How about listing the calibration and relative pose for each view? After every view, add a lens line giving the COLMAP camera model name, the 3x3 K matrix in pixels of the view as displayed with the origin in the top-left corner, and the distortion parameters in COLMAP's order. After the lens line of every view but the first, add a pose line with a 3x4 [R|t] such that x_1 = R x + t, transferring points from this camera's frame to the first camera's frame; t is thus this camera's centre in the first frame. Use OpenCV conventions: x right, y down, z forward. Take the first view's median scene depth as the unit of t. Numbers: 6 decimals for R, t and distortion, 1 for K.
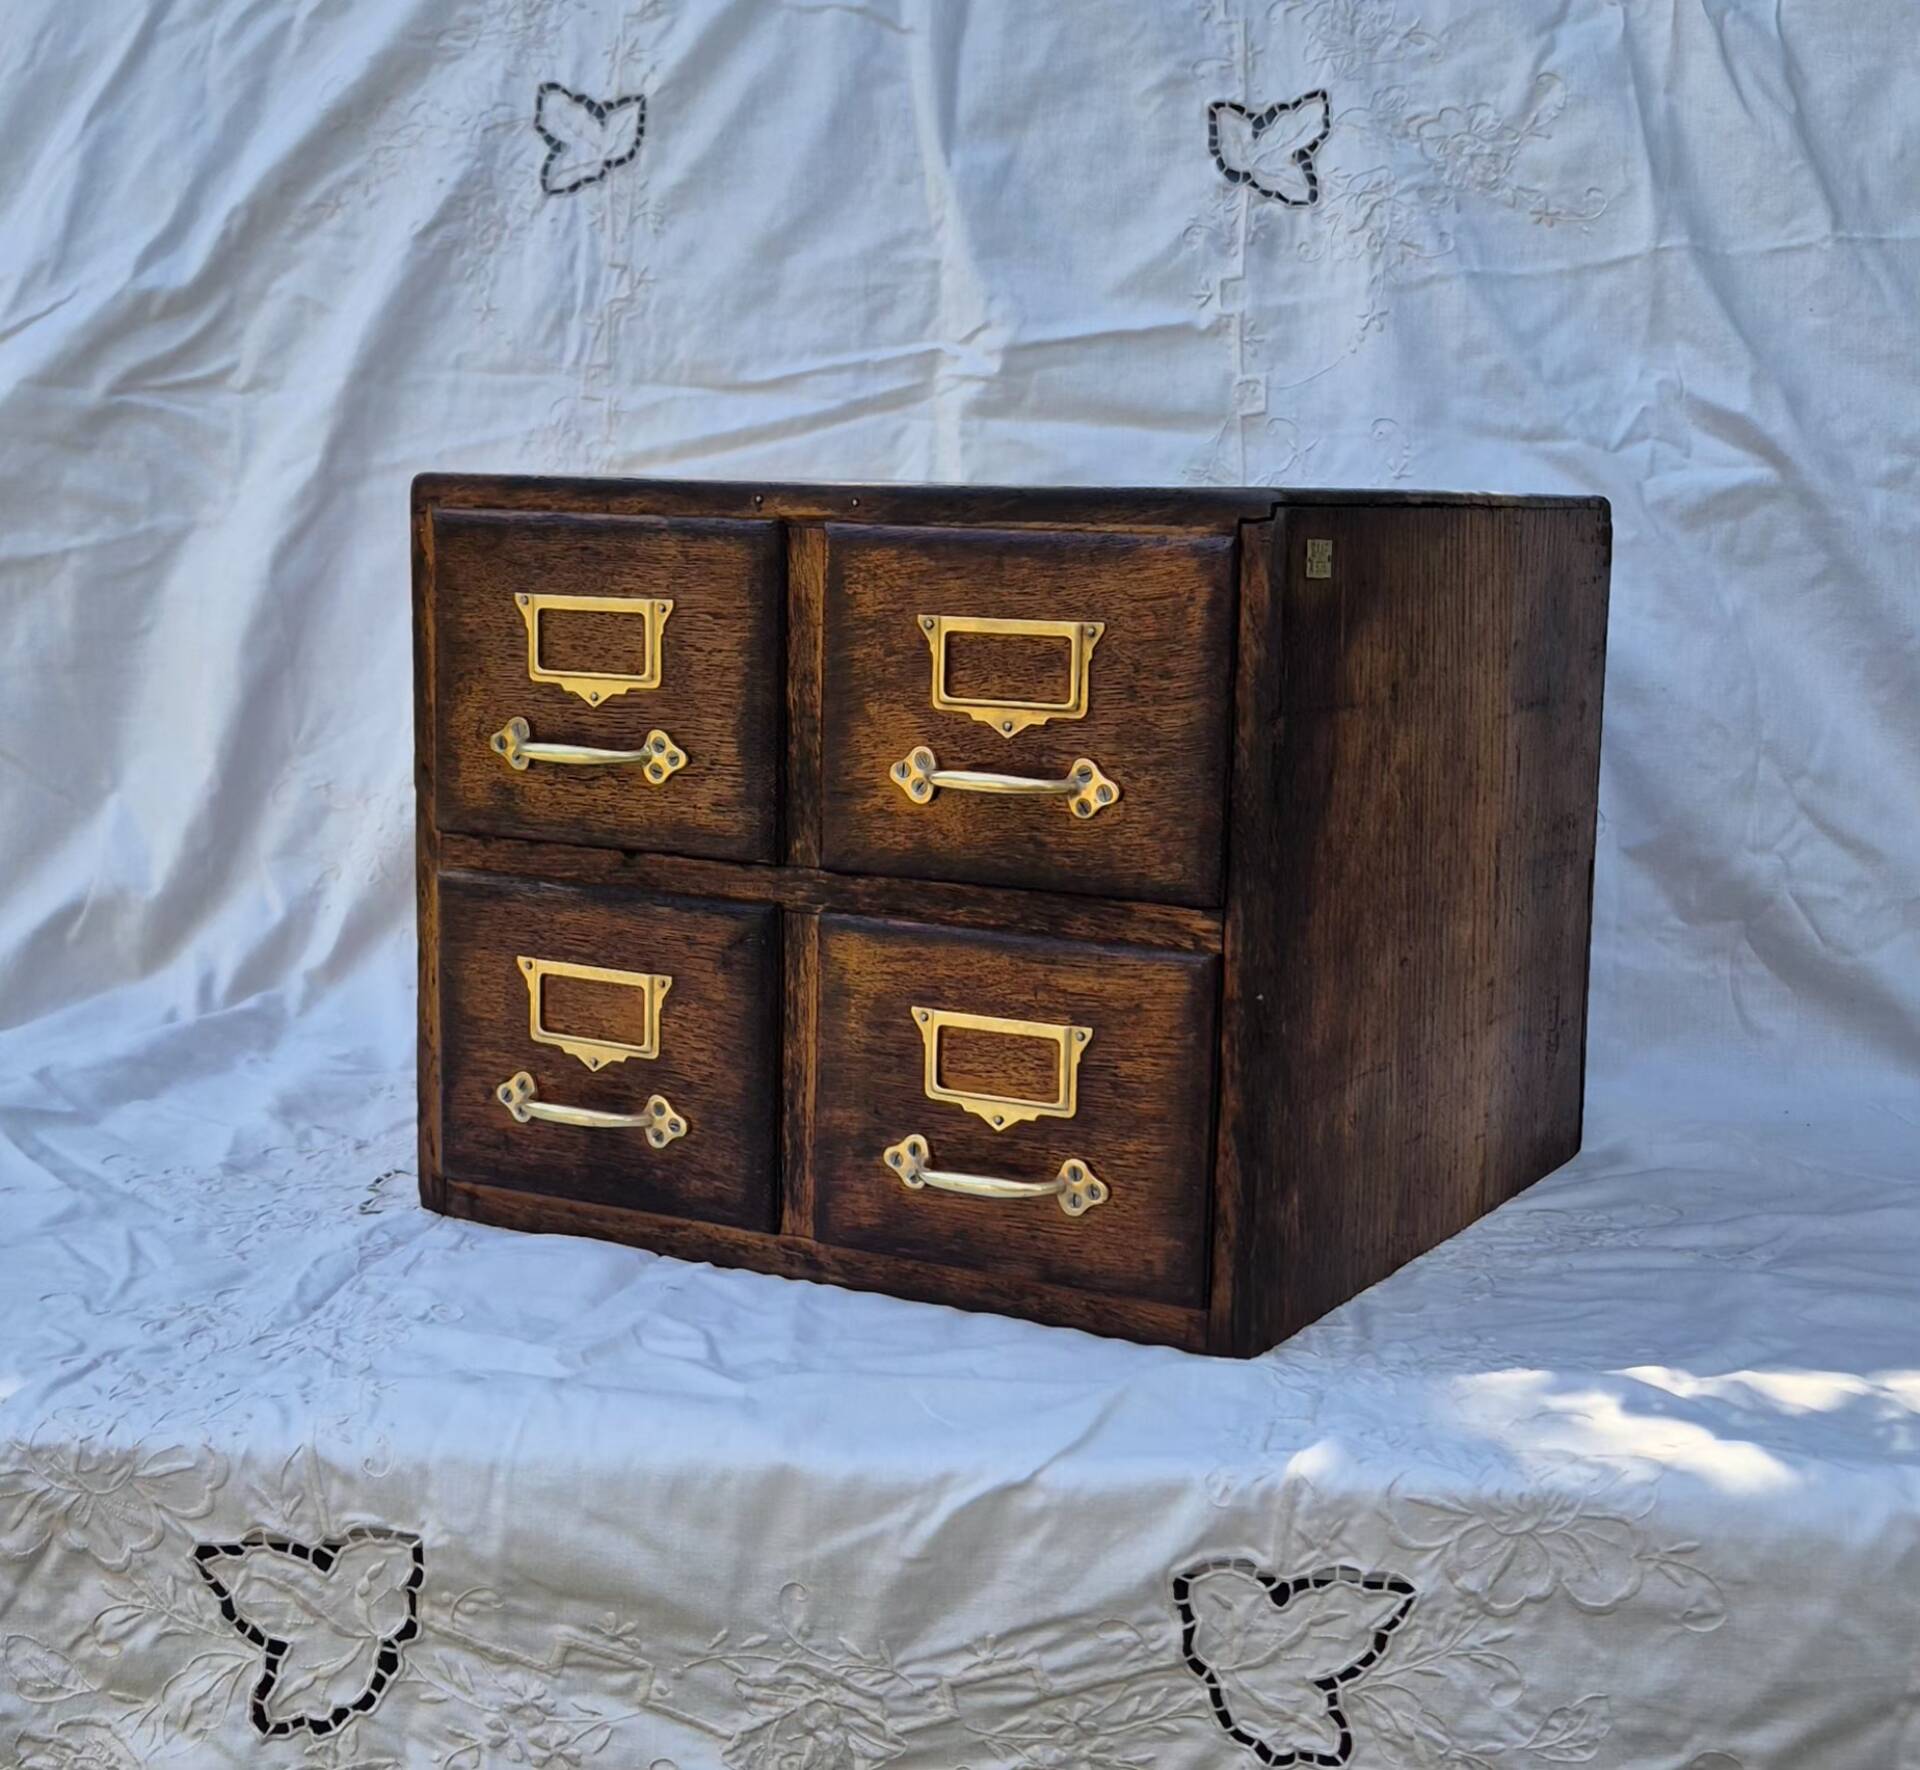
lens RADIAL K [[2766.8, 0, 968.0], [0, 2766.8, 941.0], [0, 0, 1]] dist [0.059631, 0.000000]
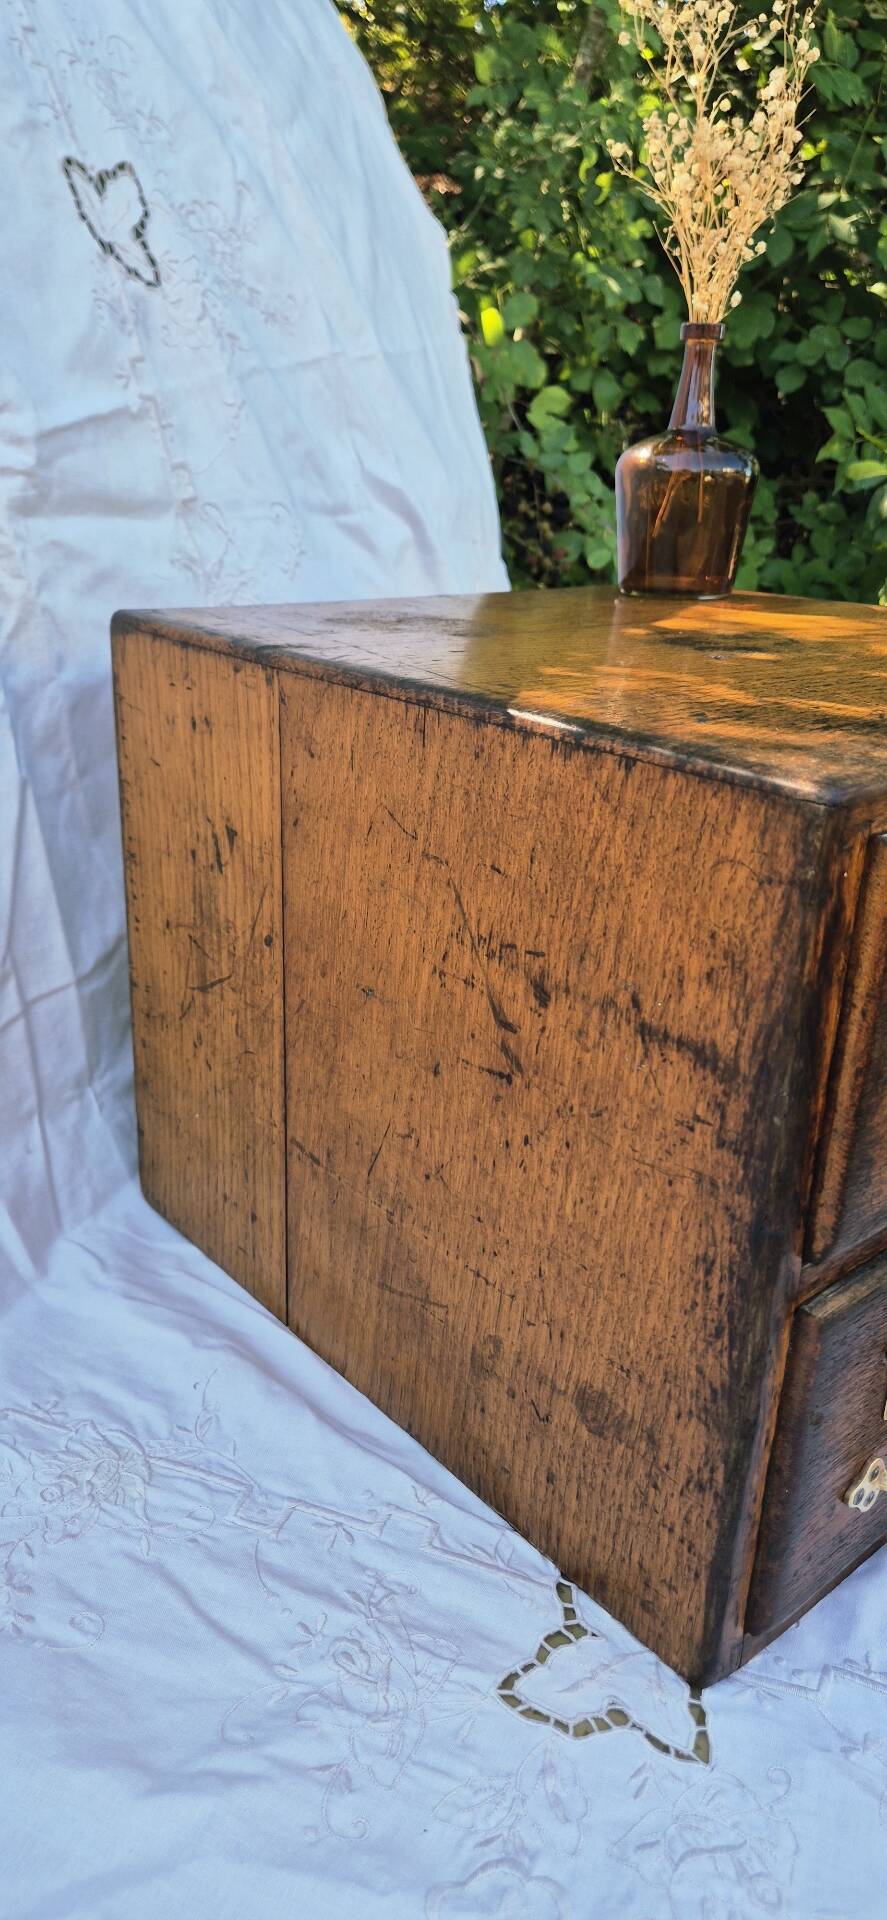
lens RADIAL K [[1320.6, 0, 444.0], [0, 1320.6, 959.4], [0, 0, 1]] dist [0.038683, -0.035140]
pose [[0.342056, -0.348090, 0.872829, -0.534773], [0.119338, 0.937429, 0.327085, -0.257872], [-0.932071, -0.007720, 0.362194, 1.035302]]
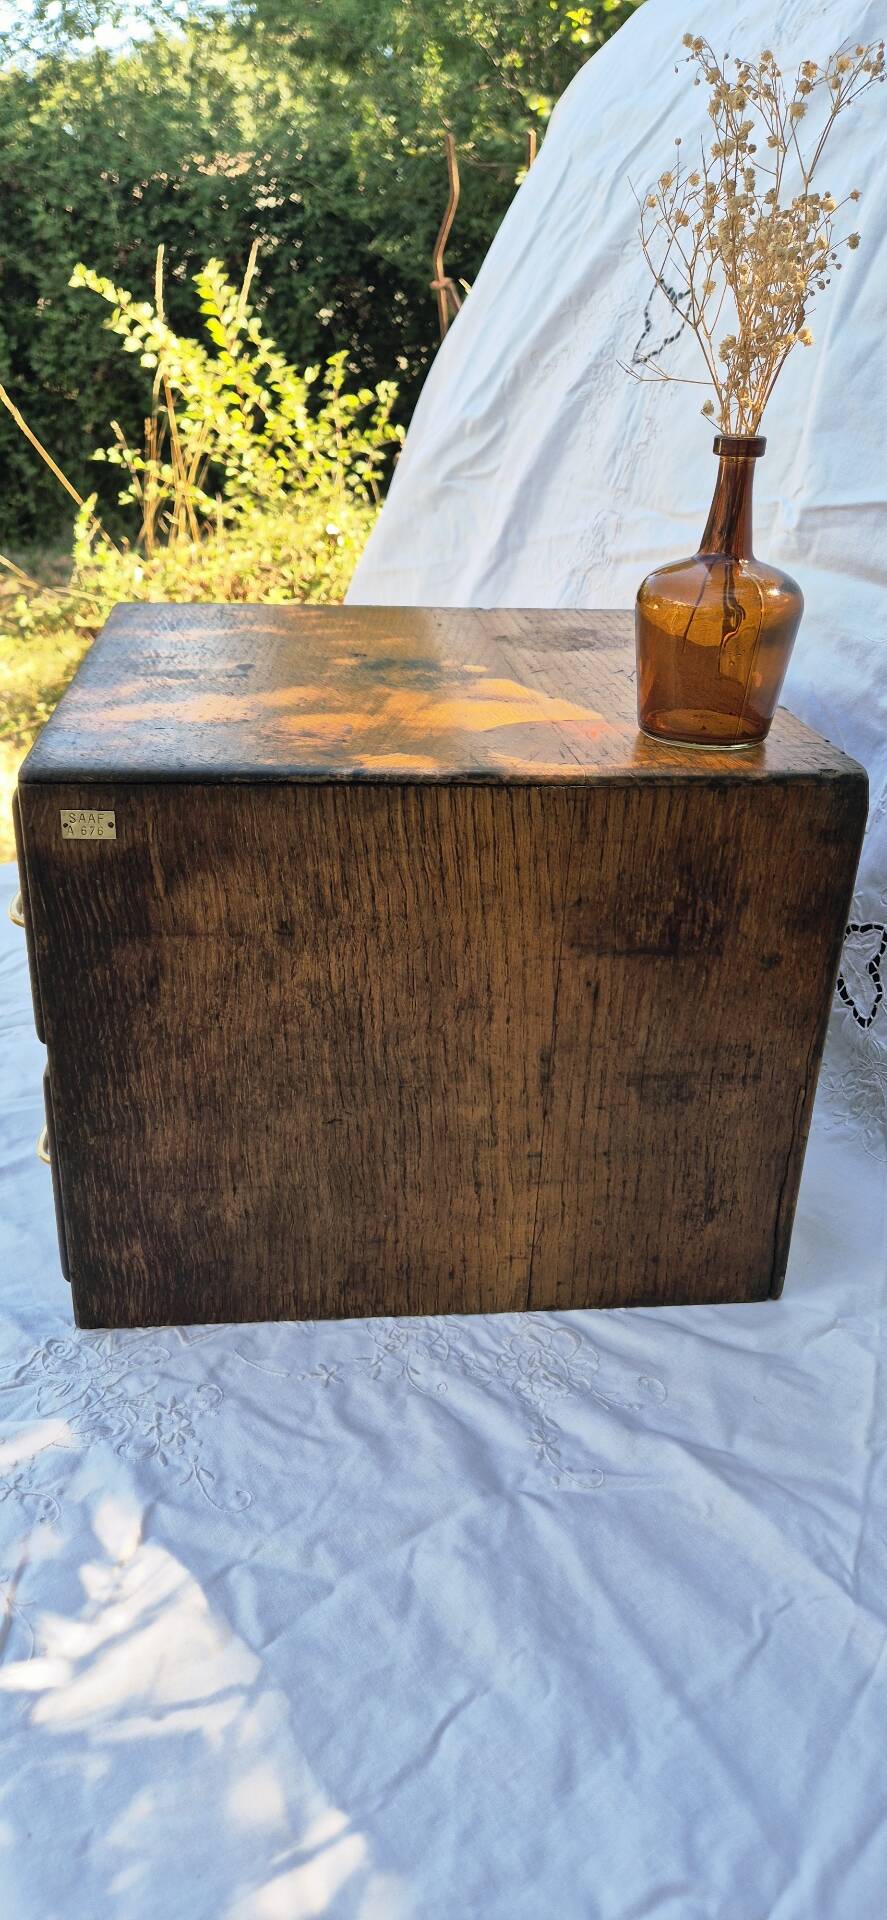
lens RADIAL K [[1320.6, 0, 431.9], [0, 1320.6, 967.0], [0, 0, 1]] dist [0.038683, -0.035140]
pose [[0.585047, 0.354360, -0.729485, 0.620282], [-0.157439, 0.932003, 0.326470, -0.272808], [0.795570, -0.076151, 0.601056, 0.692293]]
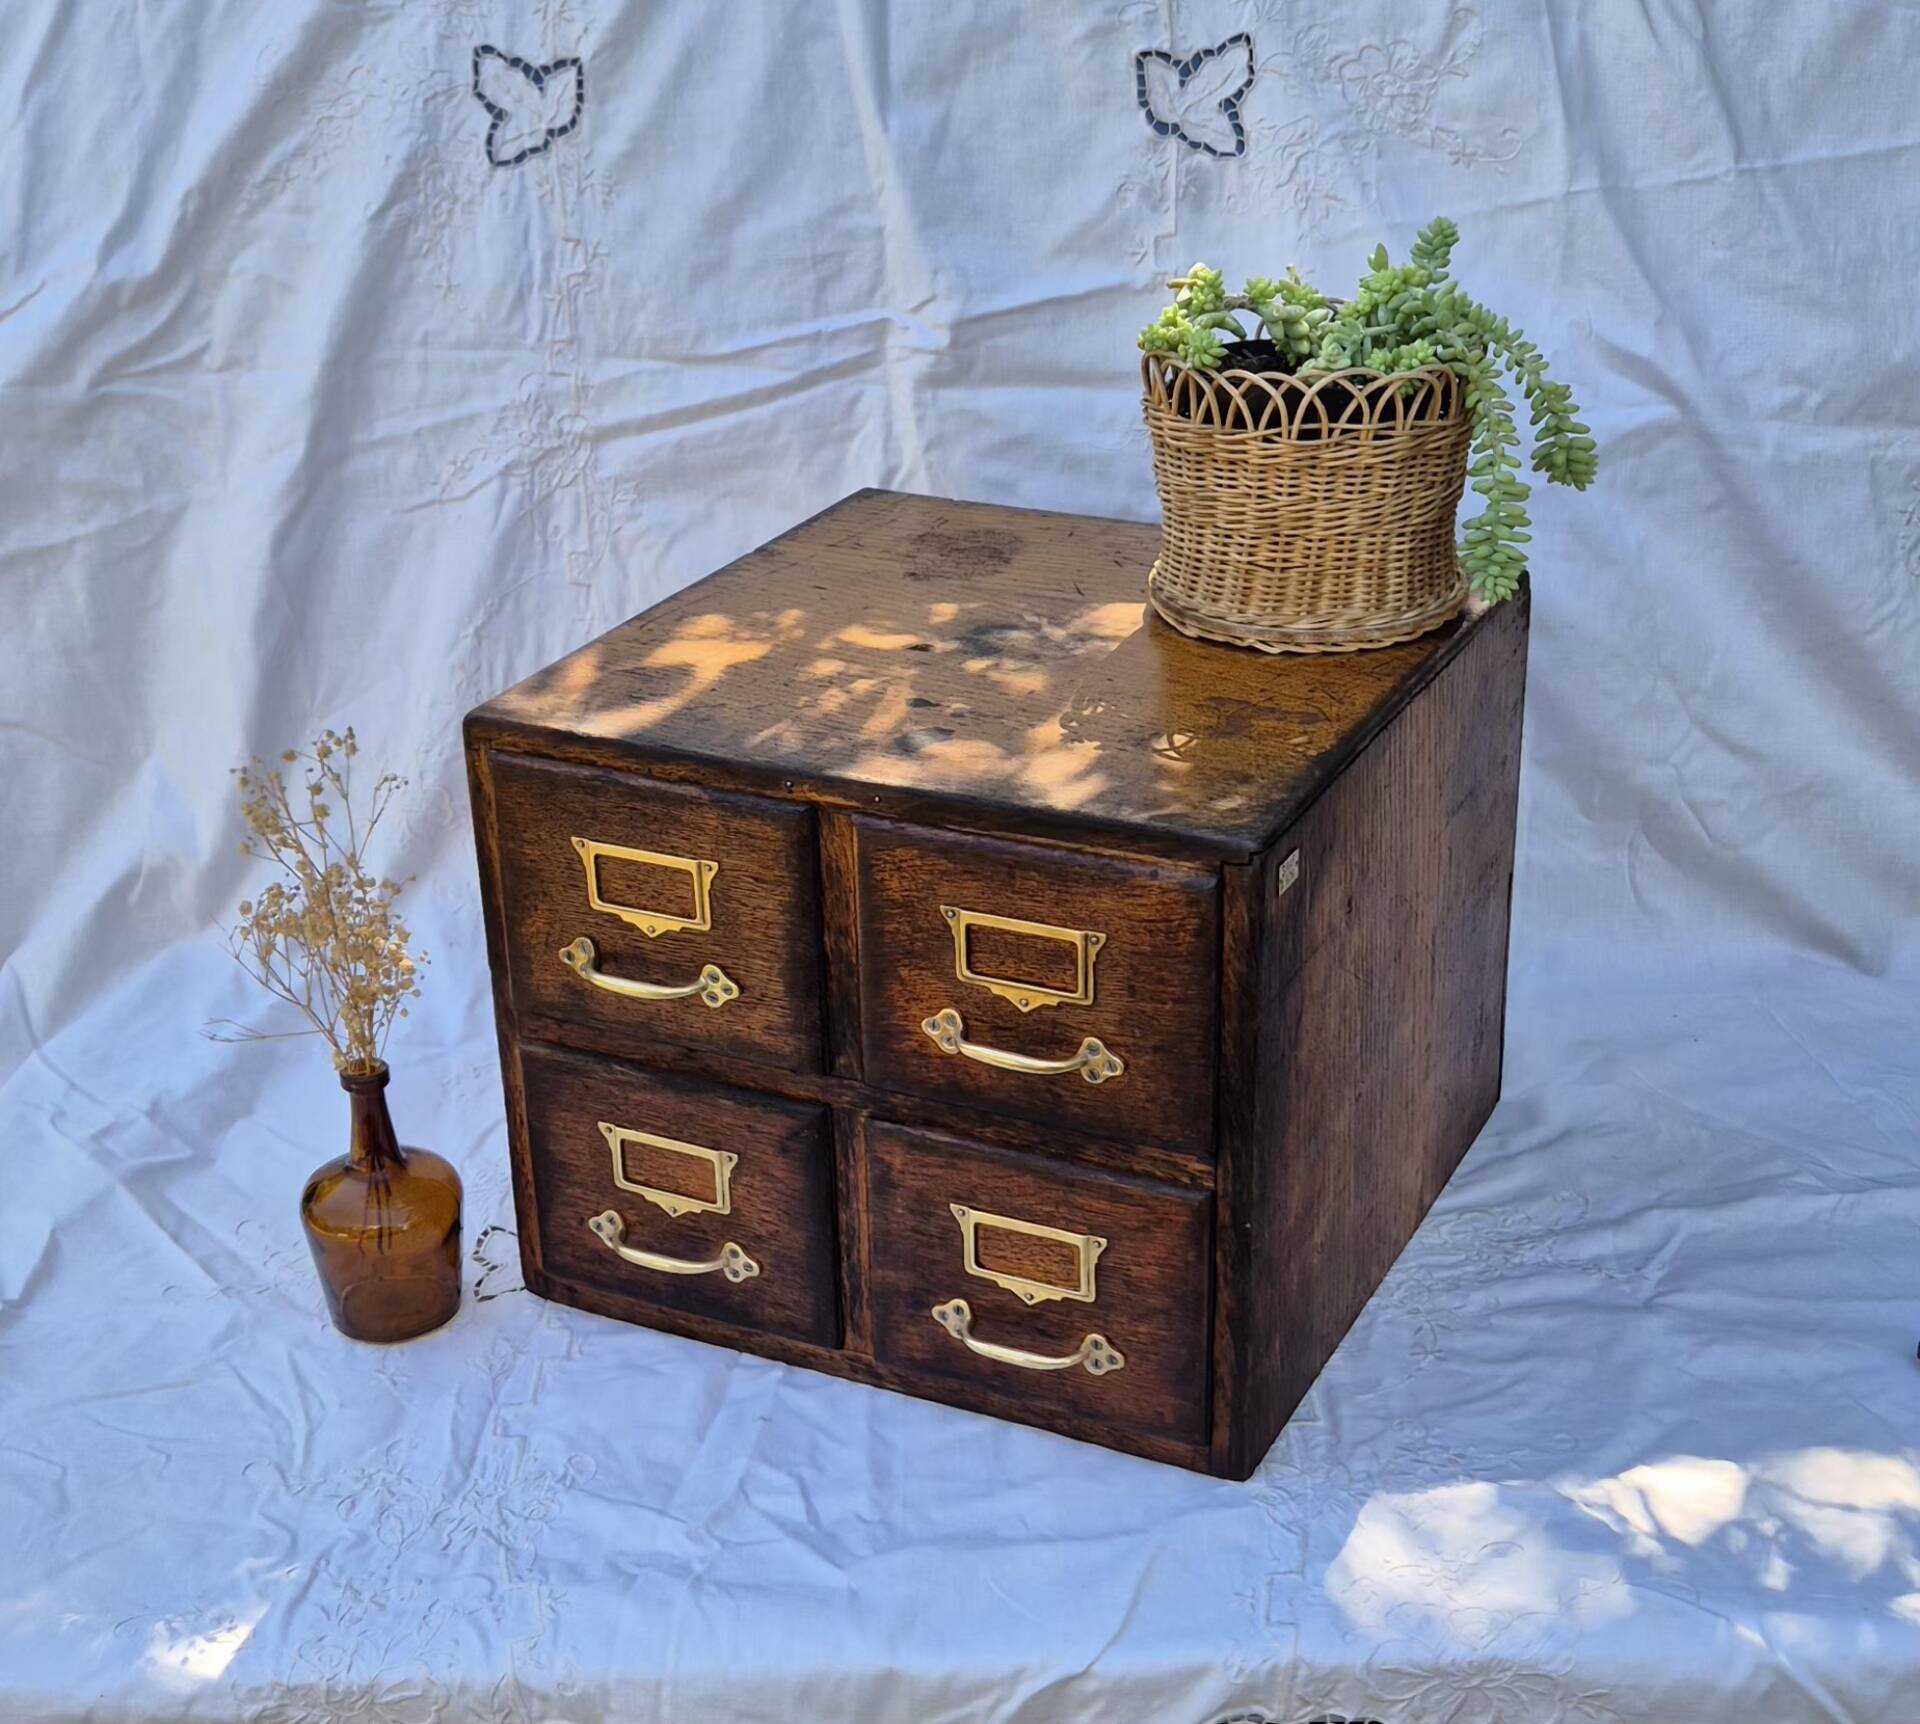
lens RADIAL K [[2748.4, 0, 955.9], [0, 2748.4, 960.3], [0, 0, 1]] dist [0.062064, 0.000000]
pose [[0.997553, -0.064608, 0.026722, -0.041494], [0.054497, 0.957946, 0.281725, -0.396566], [-0.043800, -0.279579, 0.959123, -0.098583]]
